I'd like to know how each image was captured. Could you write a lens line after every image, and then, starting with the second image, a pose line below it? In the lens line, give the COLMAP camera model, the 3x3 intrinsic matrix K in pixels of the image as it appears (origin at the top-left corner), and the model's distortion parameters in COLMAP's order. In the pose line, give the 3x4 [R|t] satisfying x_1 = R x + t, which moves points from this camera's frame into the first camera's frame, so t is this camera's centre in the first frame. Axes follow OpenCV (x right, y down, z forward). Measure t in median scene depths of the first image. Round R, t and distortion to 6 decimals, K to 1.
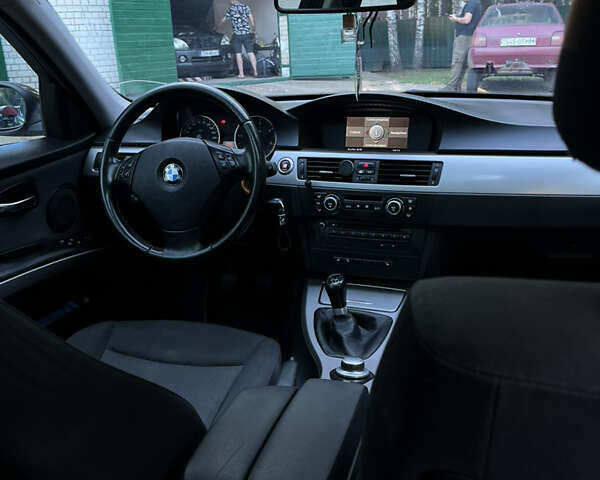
lens RADIAL K [[608.5, 0, 300.0], [0, 608.5, 240.0], [0, 0, 1]] dist [0.057919, -0.103634]
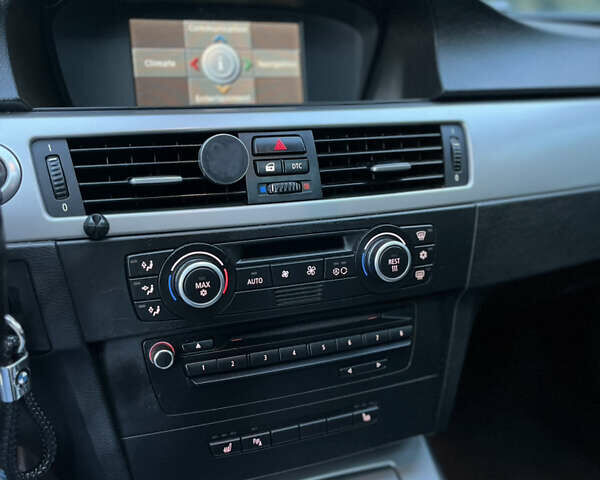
lens RADIAL K [[608.5, 0, 300.0], [0, 608.5, 240.0], [0, 0, 1]] dist [0.057919, -0.103634]
pose [[0.757009, -0.162734, 0.632816, -0.097294], [0.166870, 0.984523, 0.053560, -0.088618], [-0.631738, 0.065052, 0.772448, 0.739952]]
